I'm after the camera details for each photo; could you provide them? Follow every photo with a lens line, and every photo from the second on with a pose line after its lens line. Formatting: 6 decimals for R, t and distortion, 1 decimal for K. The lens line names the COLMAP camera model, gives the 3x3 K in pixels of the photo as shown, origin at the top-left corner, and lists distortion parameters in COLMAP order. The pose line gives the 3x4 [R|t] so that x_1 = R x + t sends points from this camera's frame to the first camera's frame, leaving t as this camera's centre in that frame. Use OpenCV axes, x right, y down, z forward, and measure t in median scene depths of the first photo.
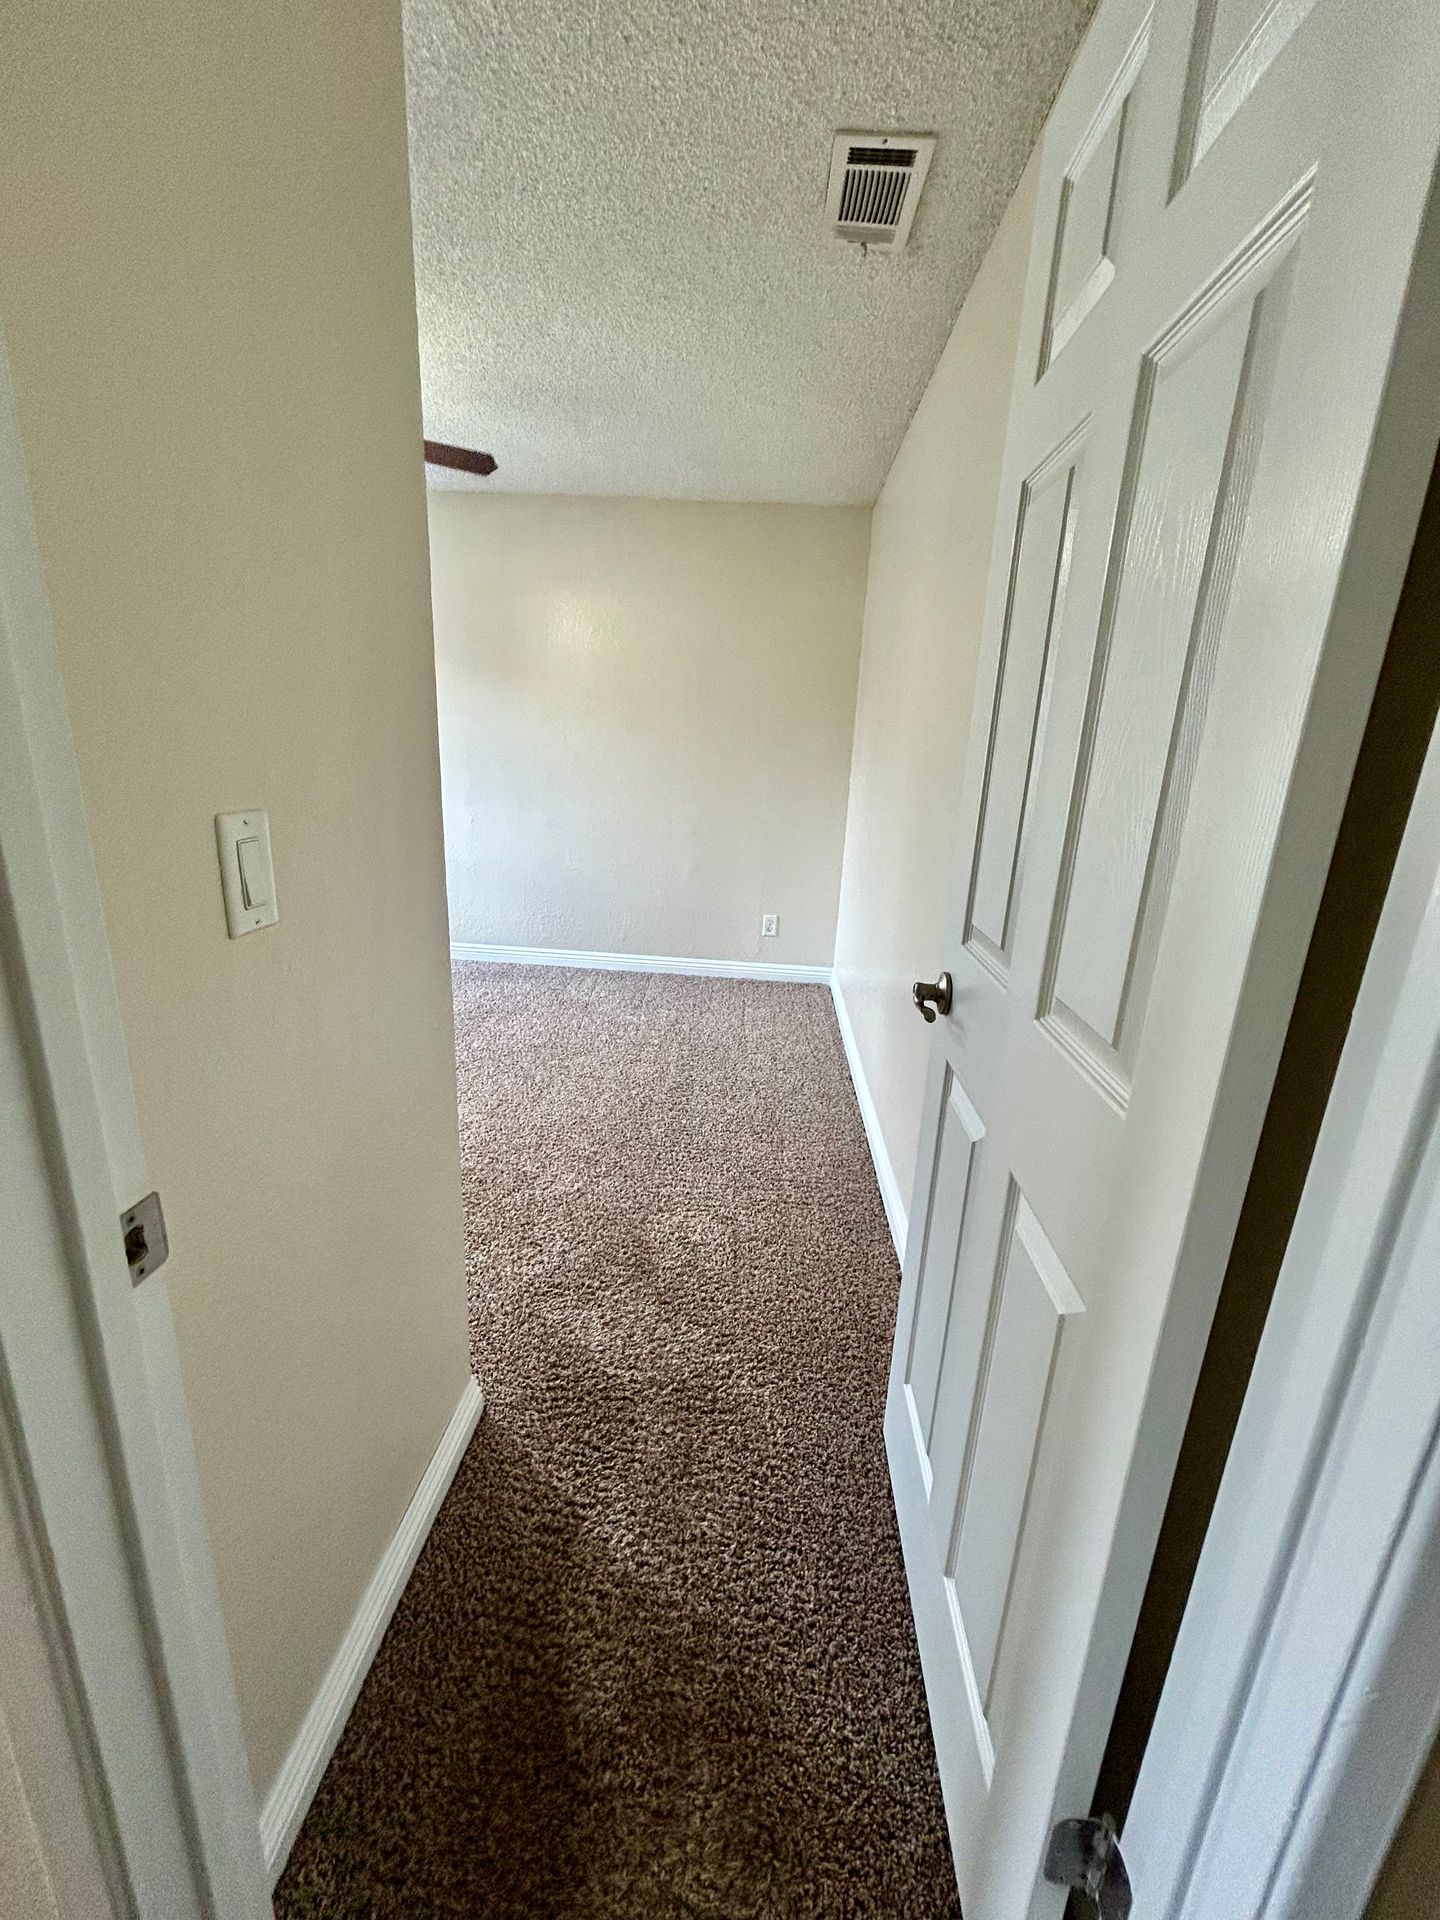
lens RADIAL K [[767.7, 0, 720.0], [0, 767.7, 960.0], [0, 0, 1]] dist [0.001468, 0.000122]
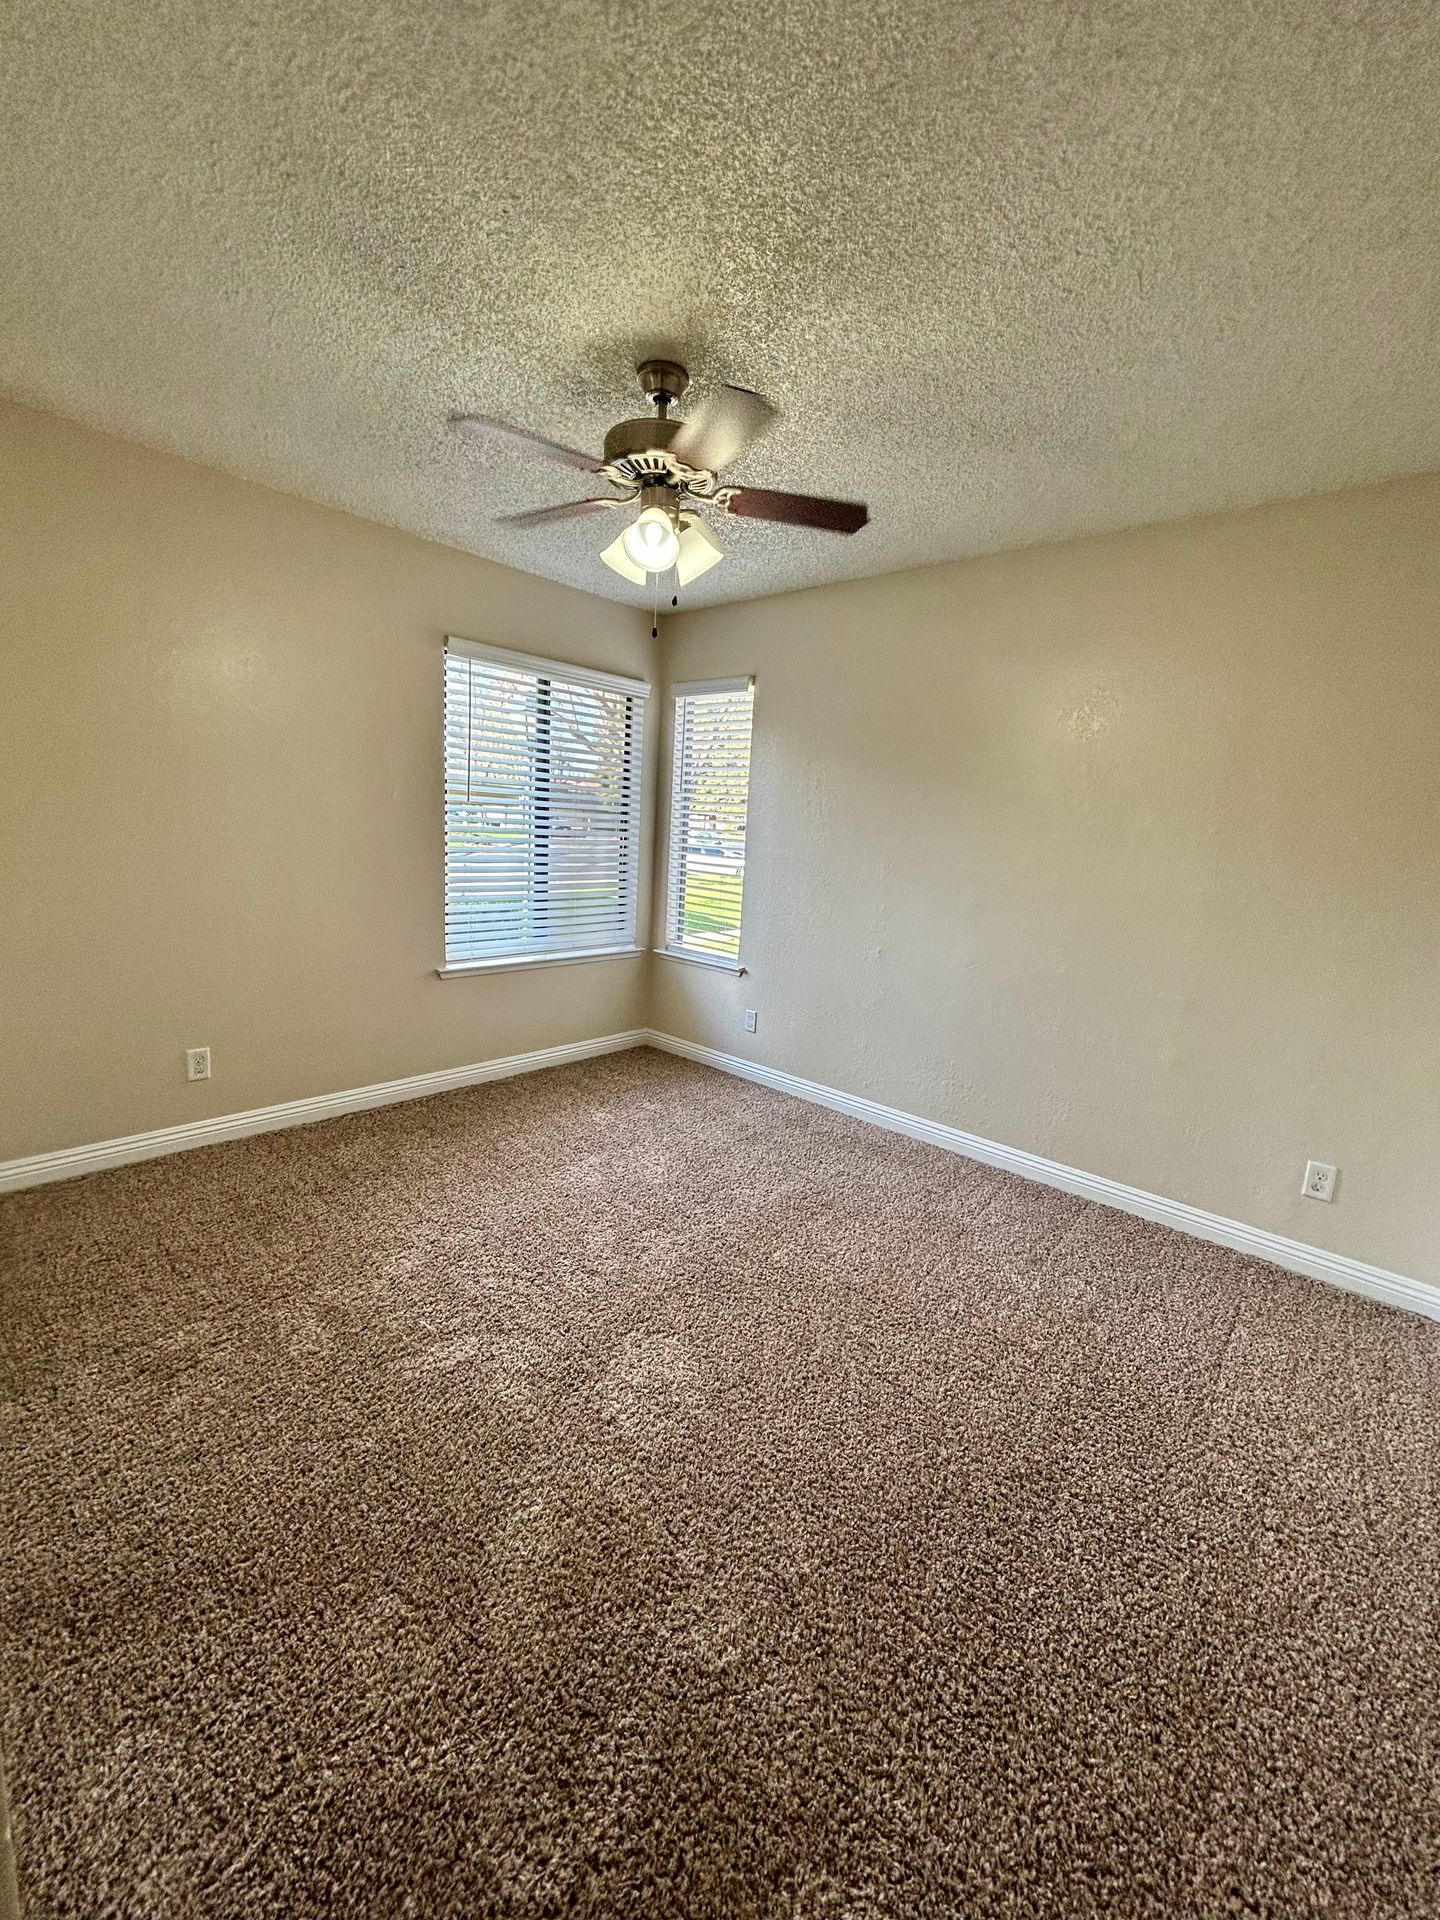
lens RADIAL K [[760.1, 0, 702.0], [0, 760.1, 944.0], [0, 0, 1]] dist [-0.001047, -0.000350]
pose [[0.772780, 0.094527, -0.627595, 0.048993], [-0.193217, 0.976948, -0.090770, -0.080784], [0.604548, 0.191407, 0.773230, 0.237130]]
